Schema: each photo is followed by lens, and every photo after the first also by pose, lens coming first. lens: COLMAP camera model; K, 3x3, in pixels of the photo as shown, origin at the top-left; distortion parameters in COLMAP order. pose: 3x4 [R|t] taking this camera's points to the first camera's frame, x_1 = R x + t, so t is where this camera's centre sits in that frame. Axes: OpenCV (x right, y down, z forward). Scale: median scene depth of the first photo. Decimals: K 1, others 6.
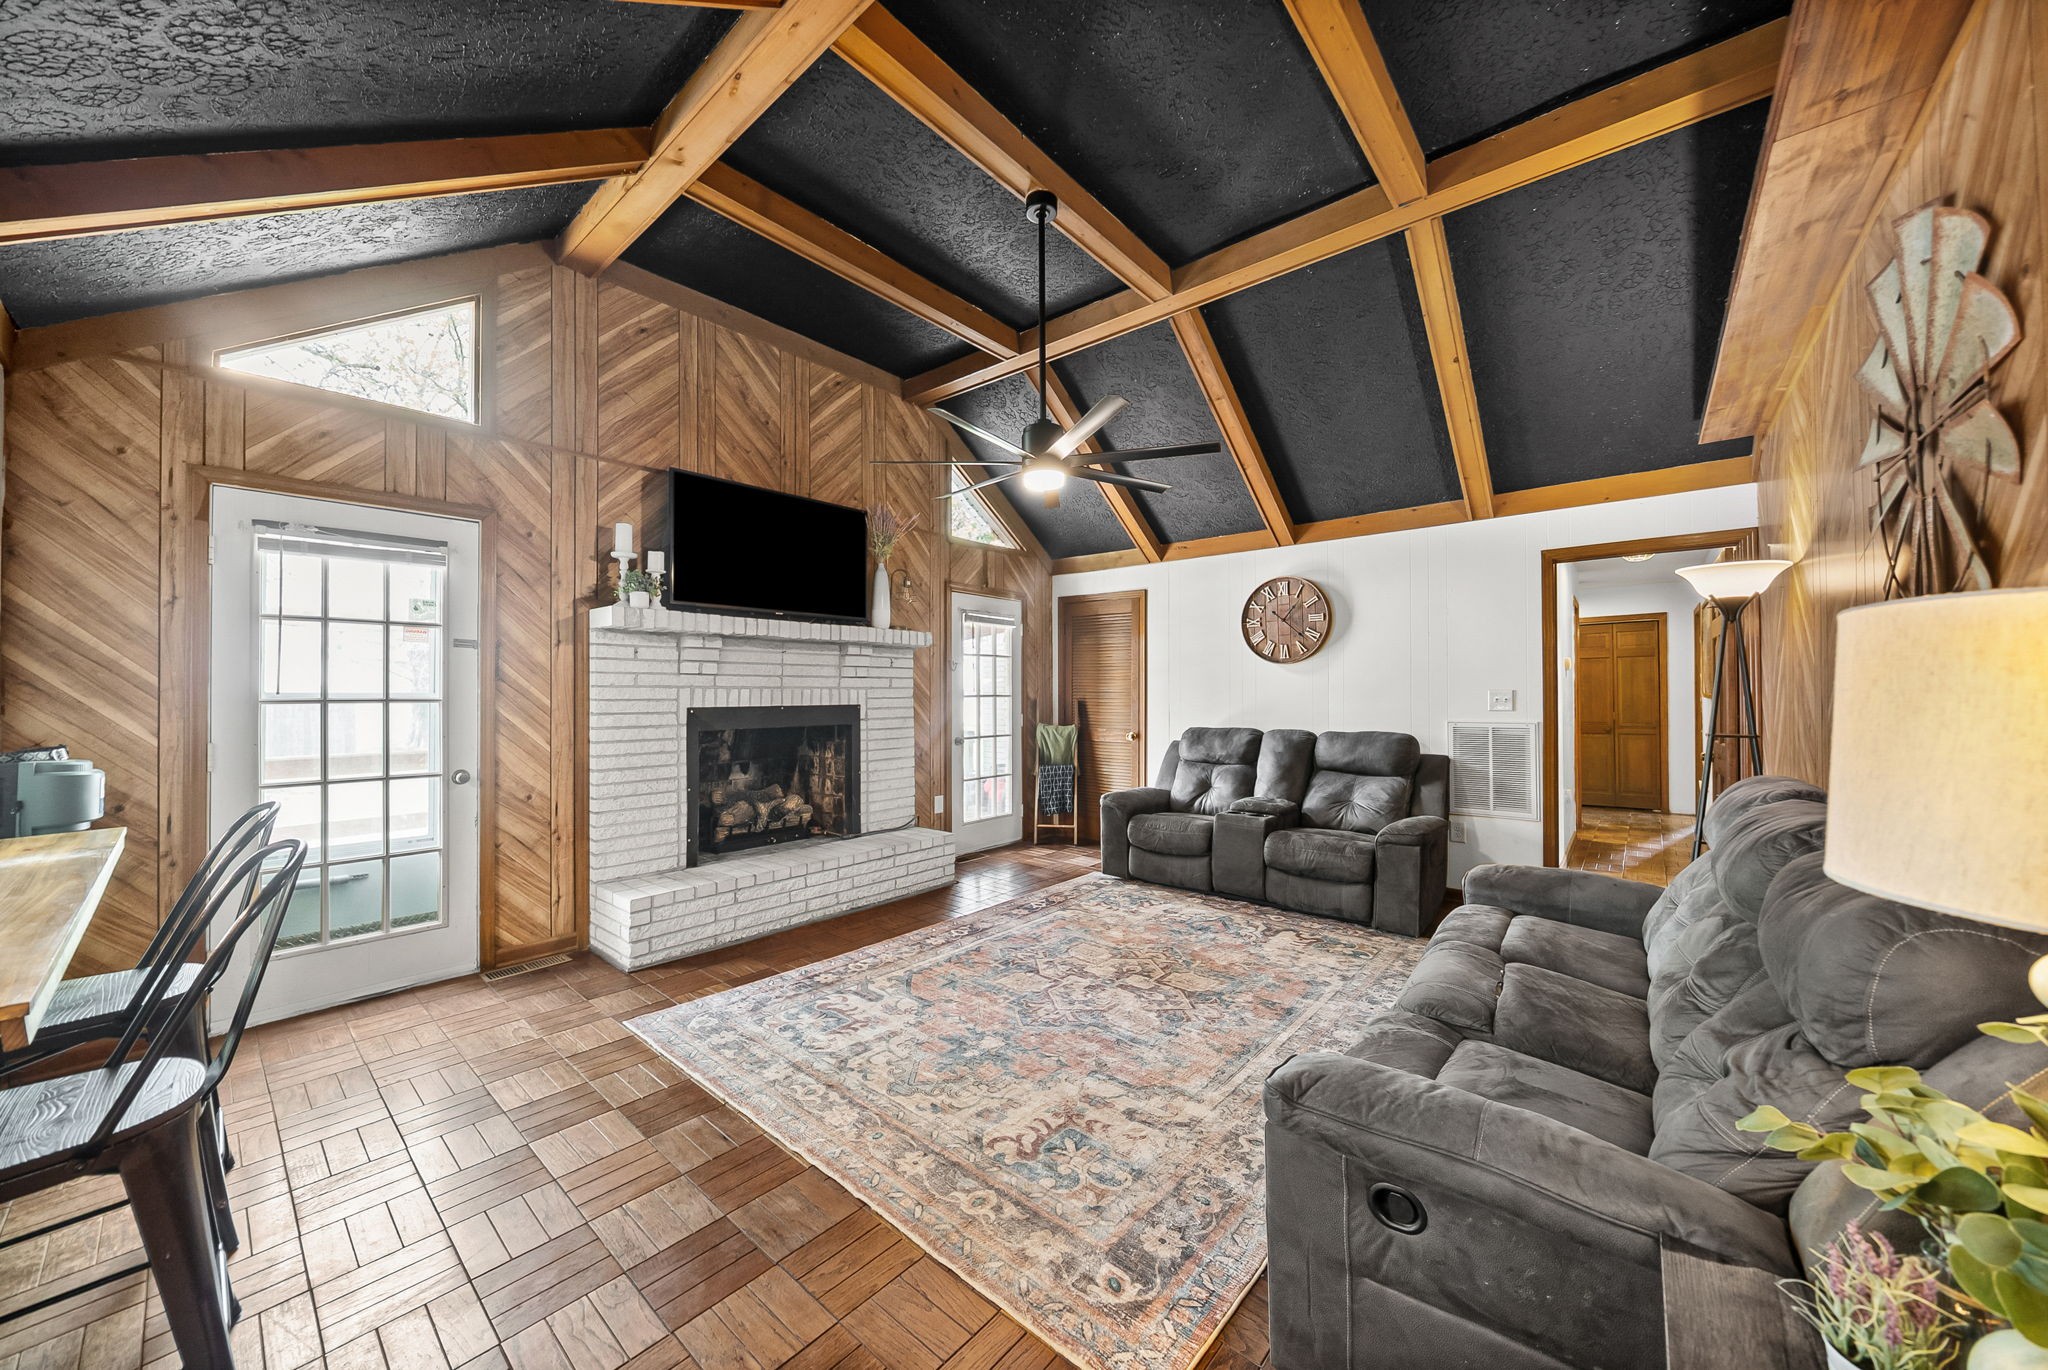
lens RADIAL K [[728.3, 0, 1024.8], [0, 728.3, 689.9], [0, 0, 1]] dist [0.000196, 0.000003]
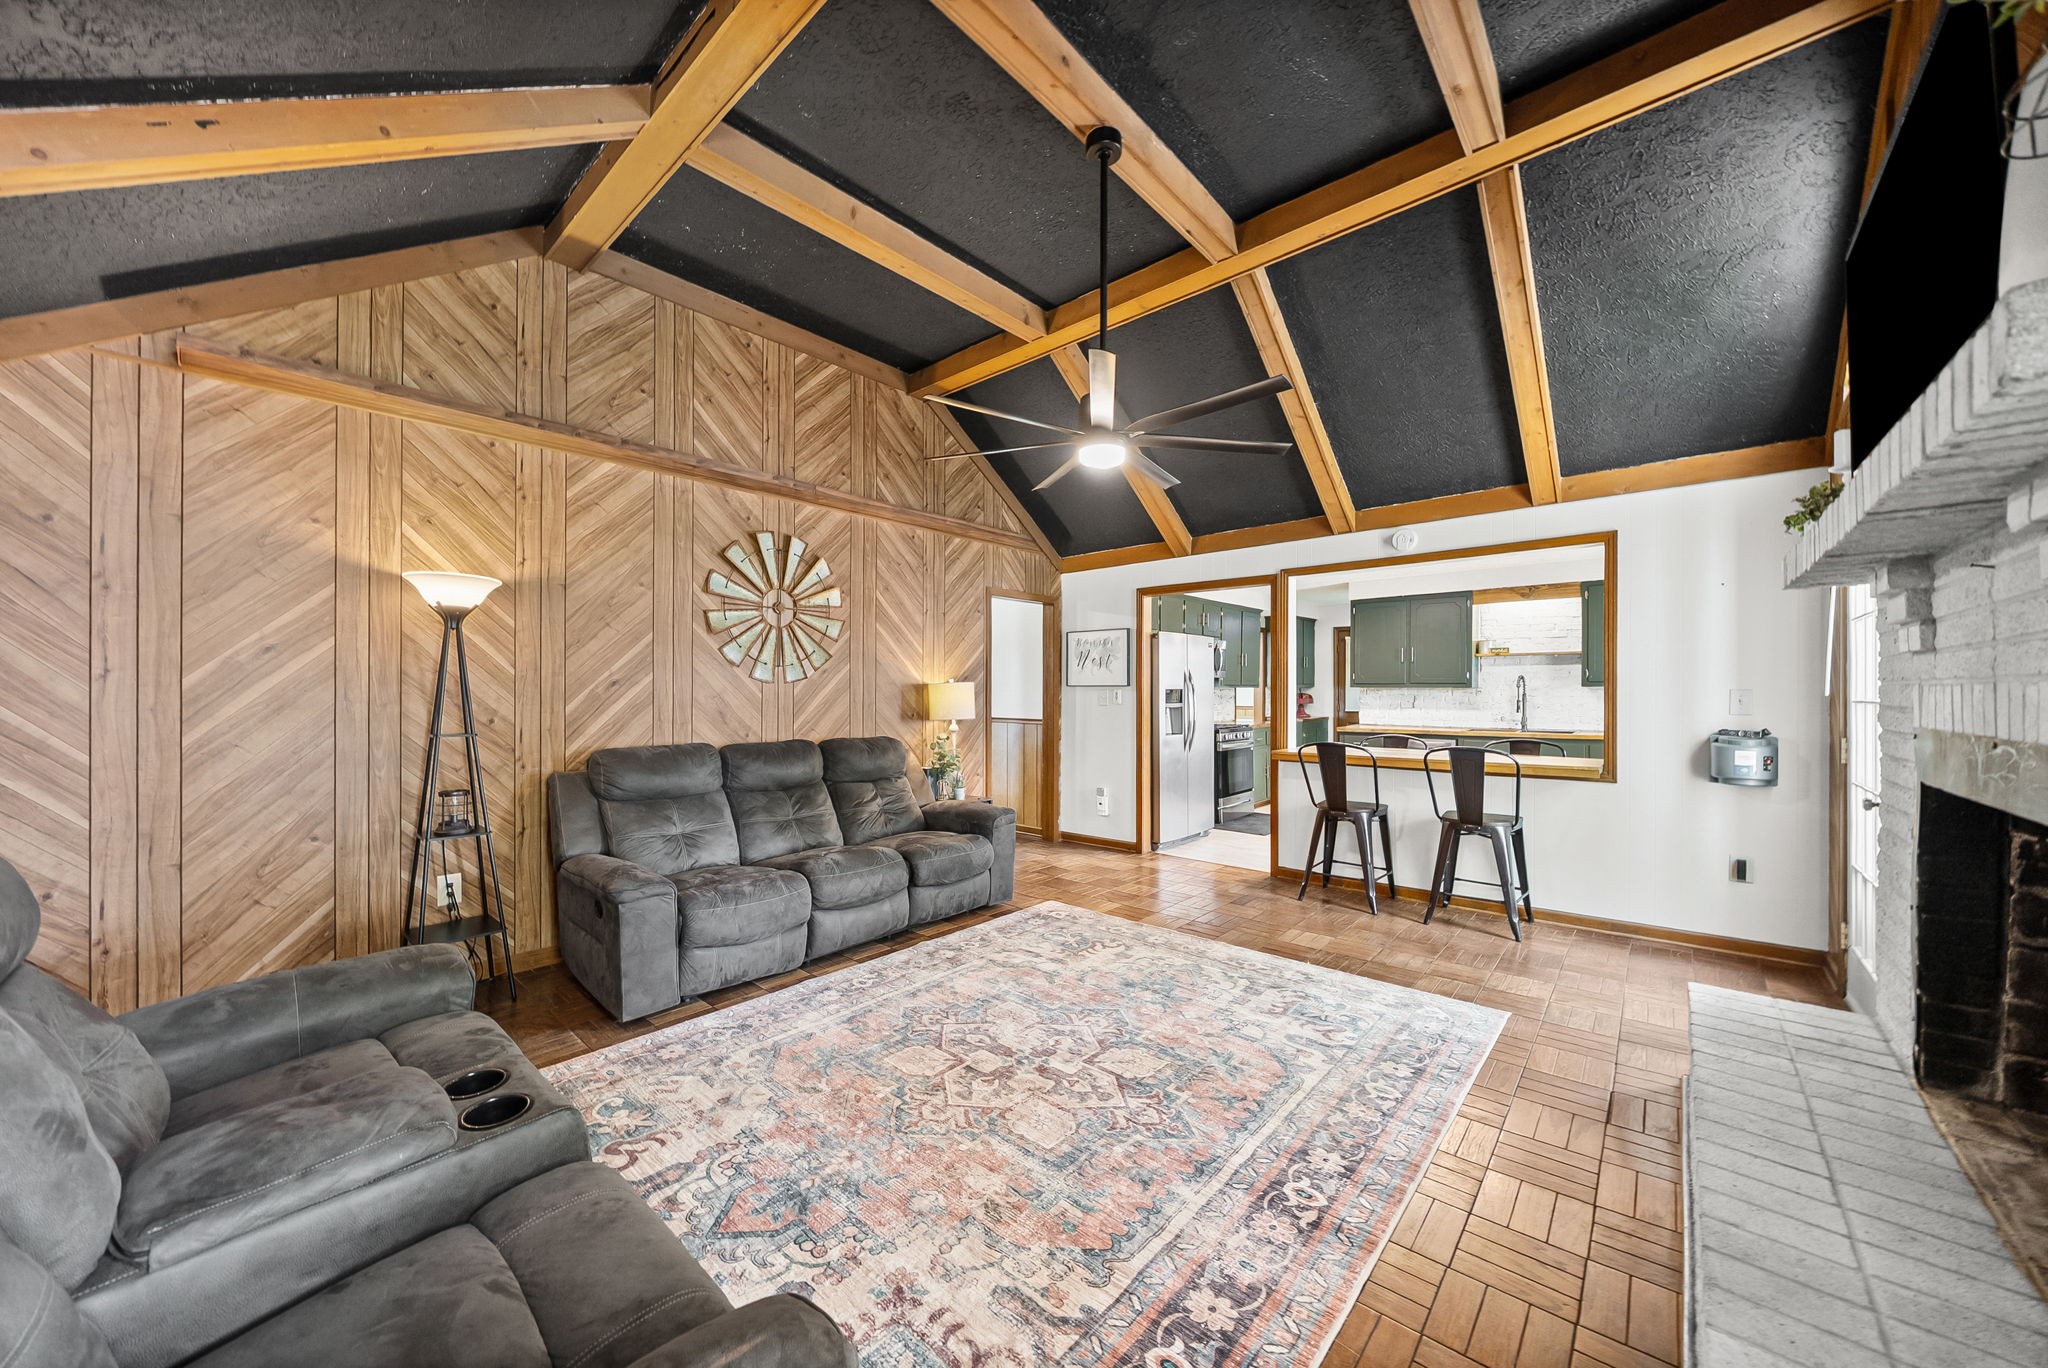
lens RADIAL K [[729.0, 0, 1015.7], [0, 729.0, 687.6], [0, 0, 1]] dist [0.001233, 0.000013]
pose [[-0.999757, 0.000416, 0.022026, 0.104025], [0.000118, 0.999909, -0.013523, 0.008444], [-0.022030, -0.013517, -0.999666, 1.739287]]
